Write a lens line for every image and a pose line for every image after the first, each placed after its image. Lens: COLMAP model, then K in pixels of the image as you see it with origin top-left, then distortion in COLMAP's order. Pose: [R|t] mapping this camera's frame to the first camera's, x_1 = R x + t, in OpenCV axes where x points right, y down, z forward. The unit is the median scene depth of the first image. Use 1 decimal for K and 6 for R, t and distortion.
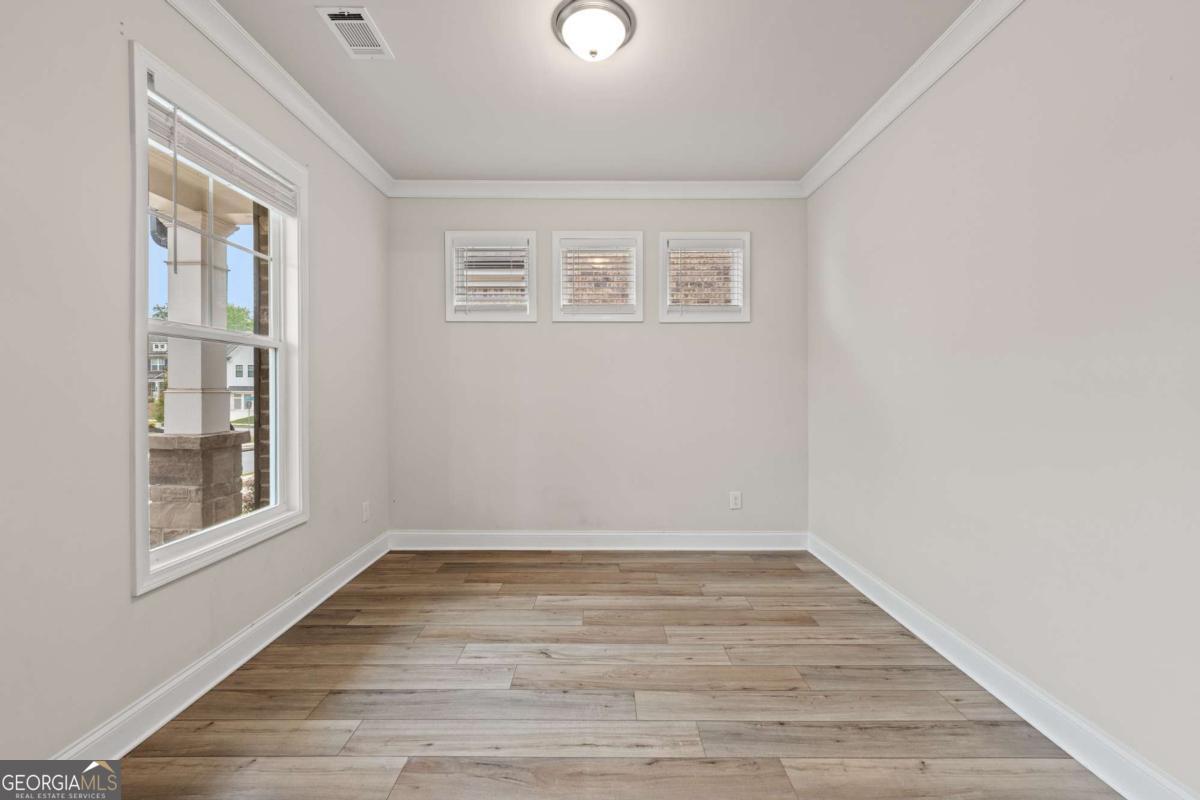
lens RADIAL K [[492.8, 0, 601.9], [0, 492.8, 392.8], [0, 0, 1]] dist [0.001294, -0.001797]
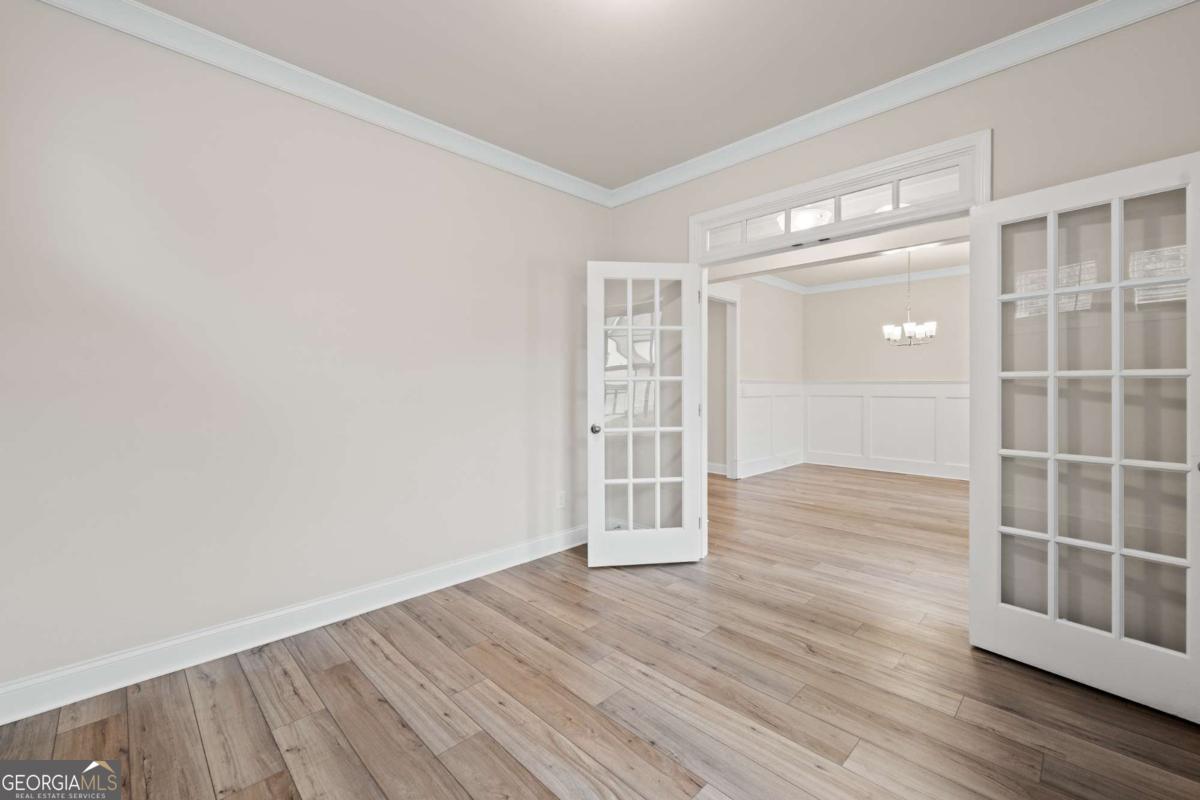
lens RADIAL K [[492.8, 0, 591.6], [0, 492.8, 393.4], [0, 0, 1]] dist [0.001294, -0.001797]
pose [[-0.696791, -0.007889, 0.717231, -0.548894], [0.007647, 0.999801, 0.018427, -0.012381], [-0.717234, 0.018324, -0.696592, 1.498700]]
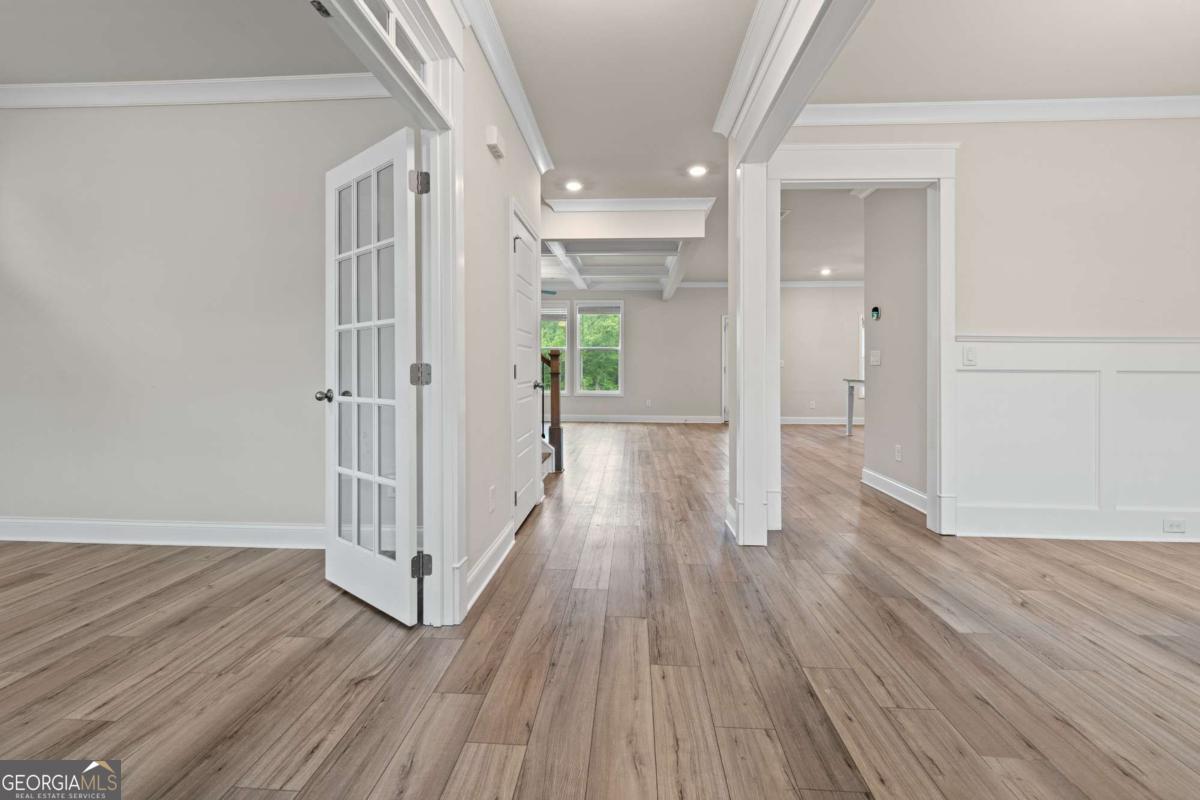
lens RADIAL K [[492.8, 0, 601.5], [0, 492.8, 386.1], [0, 0, 1]] dist [0.001294, -0.001797]
pose [[0.062560, -0.032729, 0.997504, -0.564467], [0.002395, 0.999464, 0.032643, 0.064407], [-0.998038, 0.000347, 0.062605, -0.223791]]
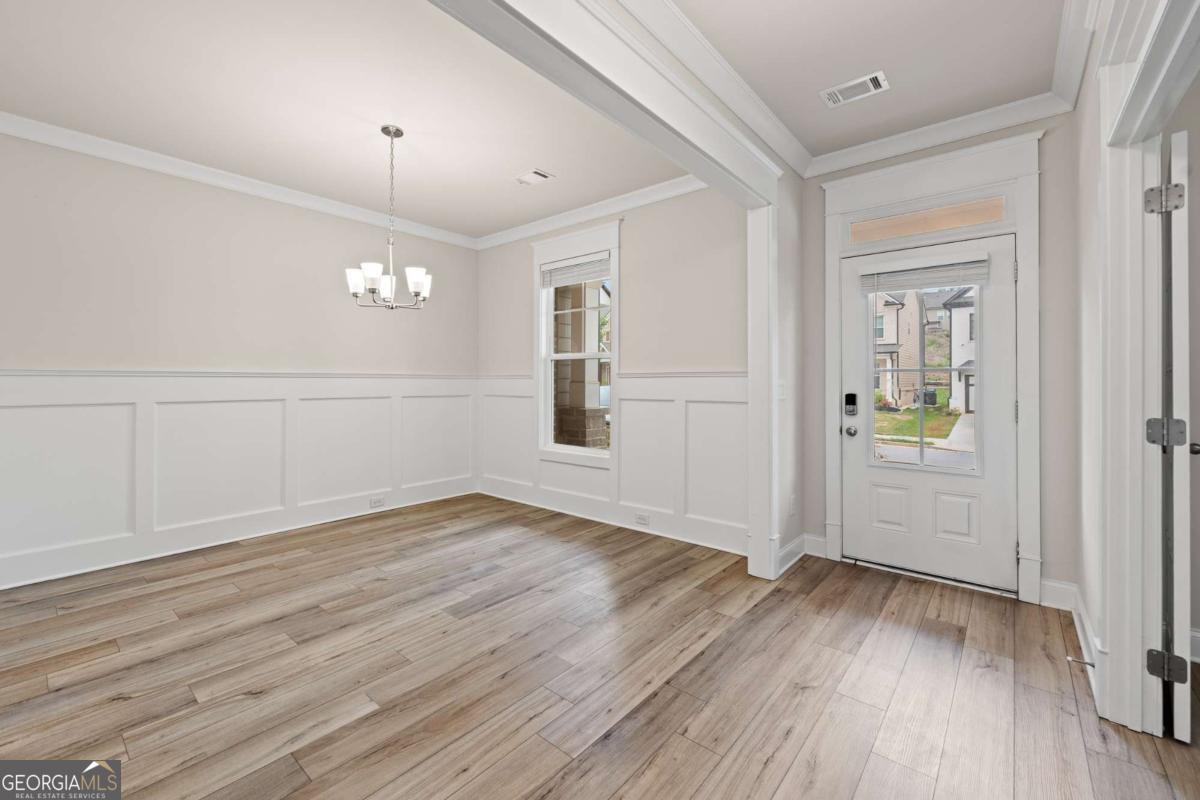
lens RADIAL K [[492.8, 0, 605.0], [0, 492.8, 379.6], [0, 0, 1]] dist [0.001294, -0.001797]
pose [[-0.638433, 0.001292, -0.769677, 0.781828], [-0.003867, 0.999981, 0.004886, -0.006035], [0.769668, 0.006096, -0.638415, -0.007697]]
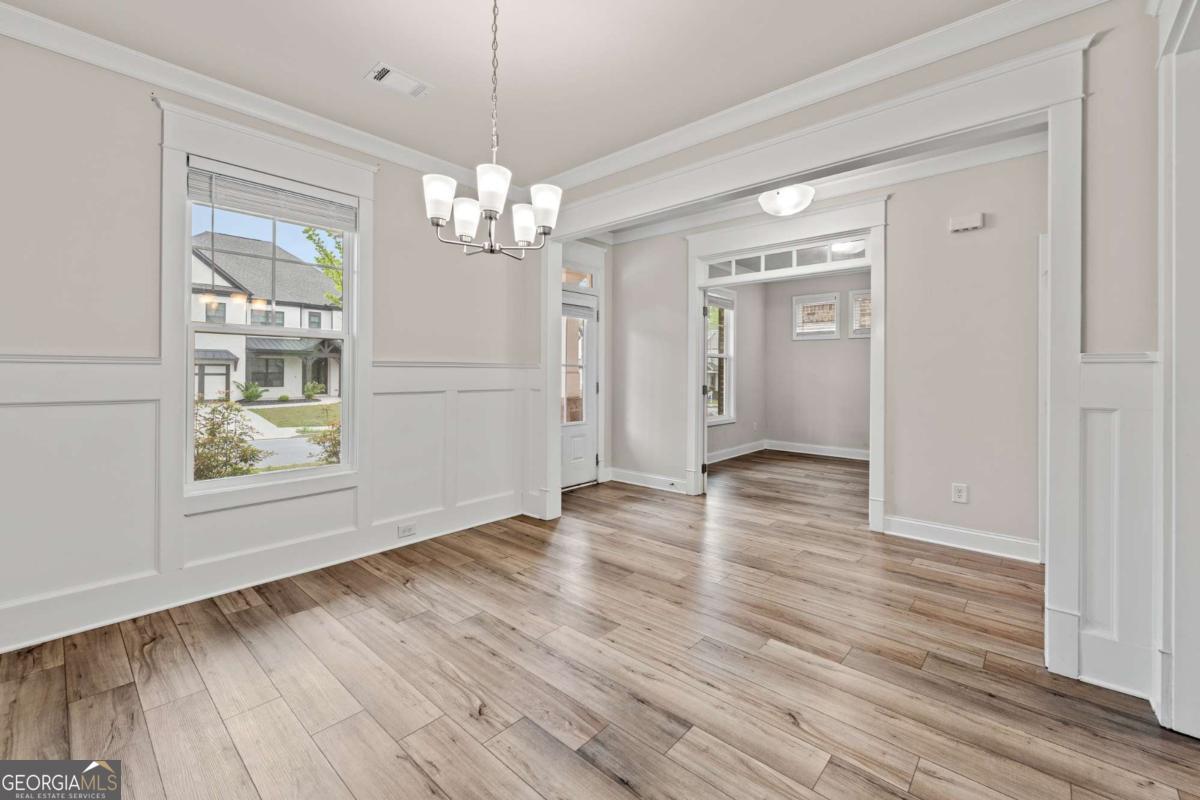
lens RADIAL K [[492.8, 0, 598.3], [0, 492.8, 373.3], [0, 0, 1]] dist [0.001294, -0.001797]
pose [[0.741640, 0.008954, -0.670739, 0.800677], [-0.013523, 0.999907, -0.001605, 0.008783], [0.670662, 0.010261, 0.741692, -1.845992]]
